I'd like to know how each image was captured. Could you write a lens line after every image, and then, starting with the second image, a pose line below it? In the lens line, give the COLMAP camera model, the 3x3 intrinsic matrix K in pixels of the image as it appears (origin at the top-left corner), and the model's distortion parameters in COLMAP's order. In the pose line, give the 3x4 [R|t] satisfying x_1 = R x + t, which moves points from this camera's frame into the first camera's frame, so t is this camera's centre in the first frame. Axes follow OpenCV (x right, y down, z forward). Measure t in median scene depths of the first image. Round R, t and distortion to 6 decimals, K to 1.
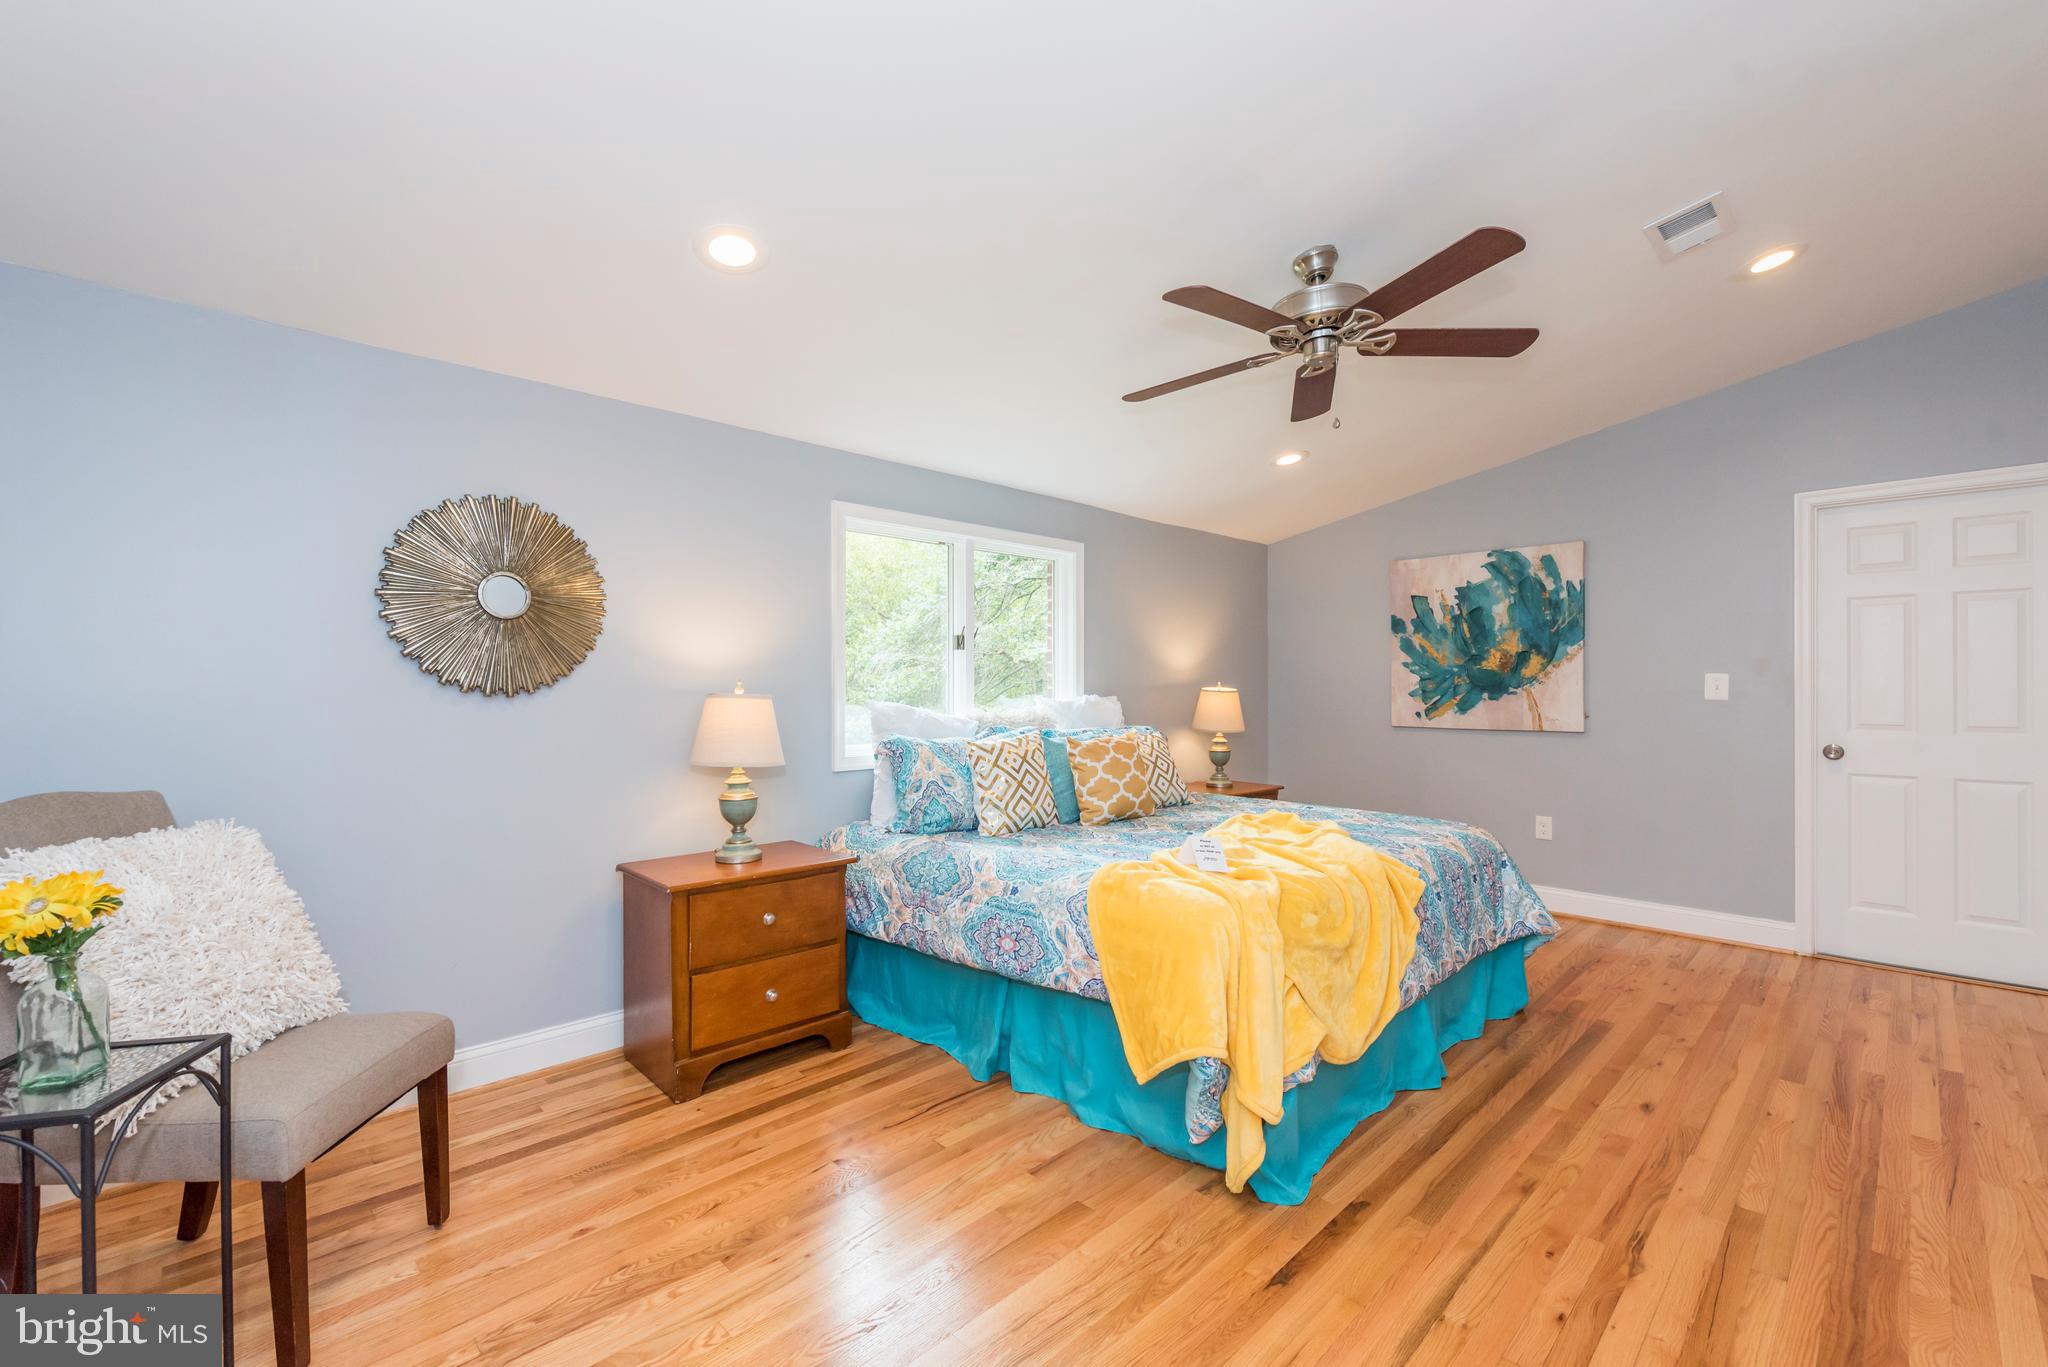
lens RADIAL K [[863.7, 0, 1024.0], [0, 863.7, 683.5], [0, 0, 1]] dist [0.002250, -0.005520]
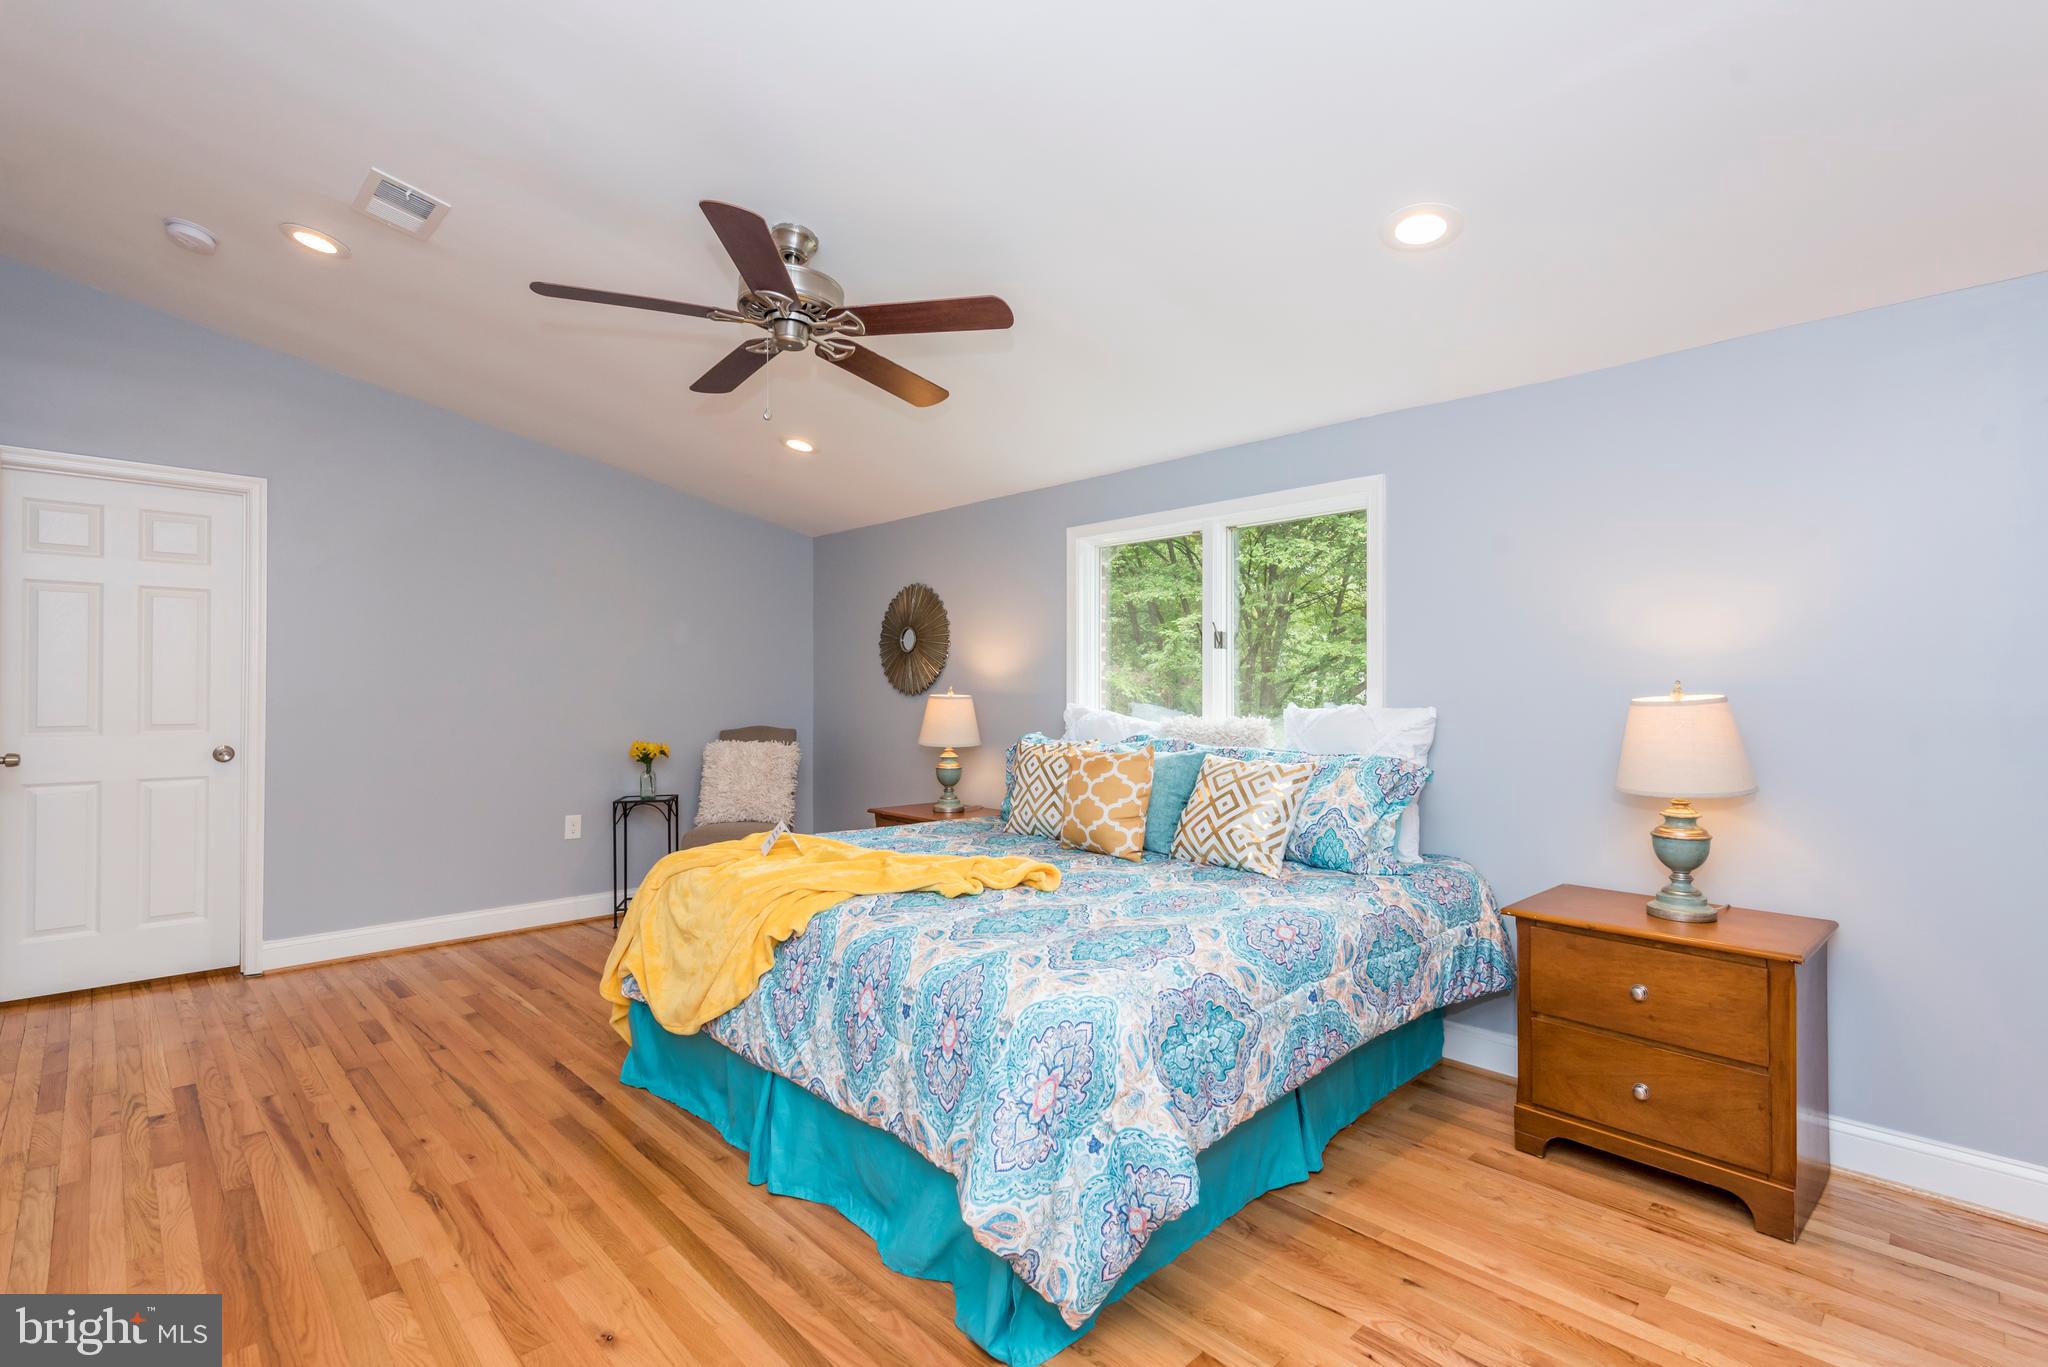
lens RADIAL K [[915.0, 0, 1024.0], [0, 915.0, 683.5], [0, 0, 1]] dist [-0.015279, -0.000355]
pose [[0.017903, -0.000290, -0.999840, 1.167165], [0.003736, 0.999993, -0.000223, -0.005587], [0.999833, -0.003732, 0.017904, 1.076640]]
